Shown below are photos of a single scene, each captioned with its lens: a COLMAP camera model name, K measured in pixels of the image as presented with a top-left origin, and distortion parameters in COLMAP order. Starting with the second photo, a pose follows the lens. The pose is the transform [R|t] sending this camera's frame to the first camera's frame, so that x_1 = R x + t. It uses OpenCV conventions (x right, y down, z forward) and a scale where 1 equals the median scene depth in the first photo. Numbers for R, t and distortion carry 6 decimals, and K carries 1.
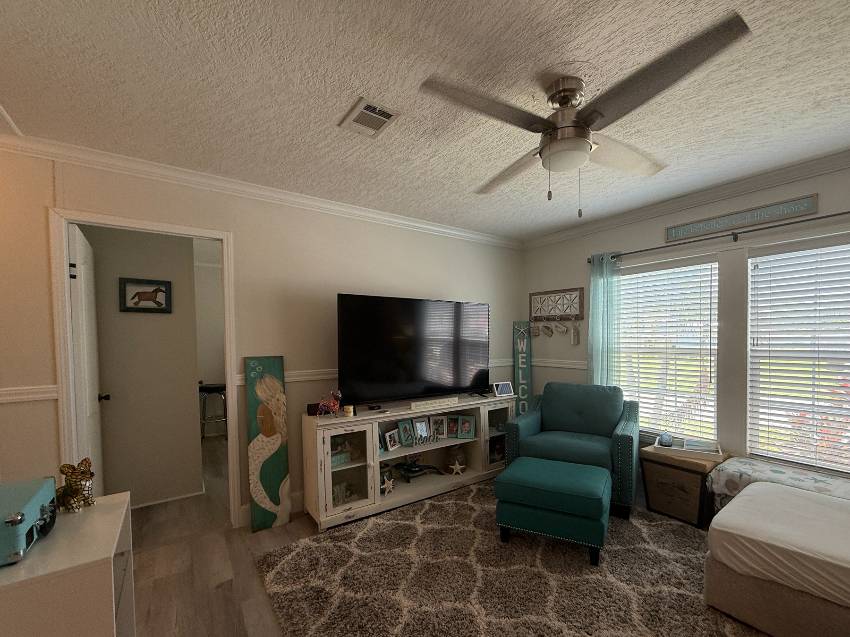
lens RADIAL K [[376.1, 0, 427.2], [0, 376.1, 352.4], [0, 0, 1]] dist [-0.000235, -0.000042]
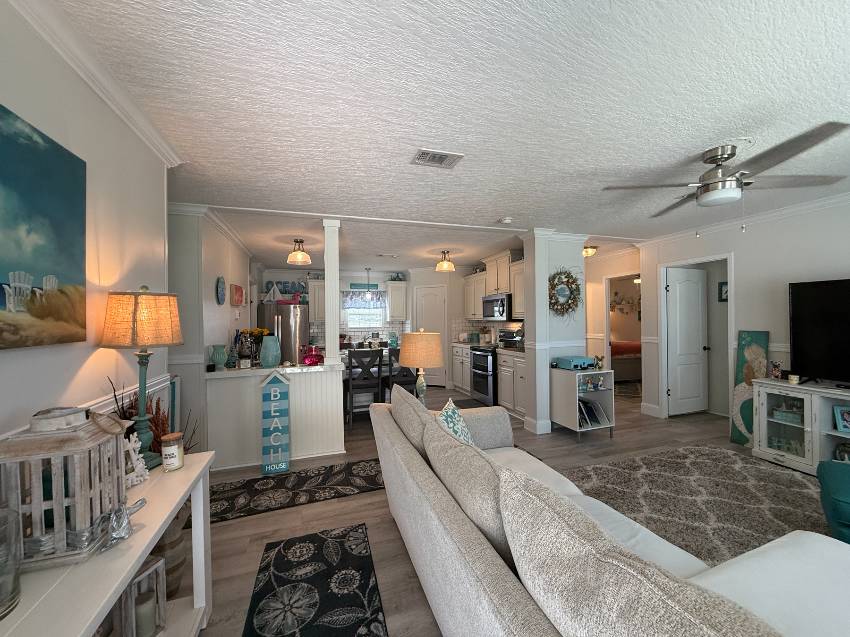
lens RADIAL K [[362.0, 0, 425.0], [0, 362.0, 318.5], [0, 0, 1]] dist [-0.000324, 0.000002]
pose [[-0.310221, 0.019071, -0.950473, 1.288907], [-0.014828, 0.999580, 0.024896, -0.053078], [0.950549, 0.021817, -0.309808, 0.230117]]
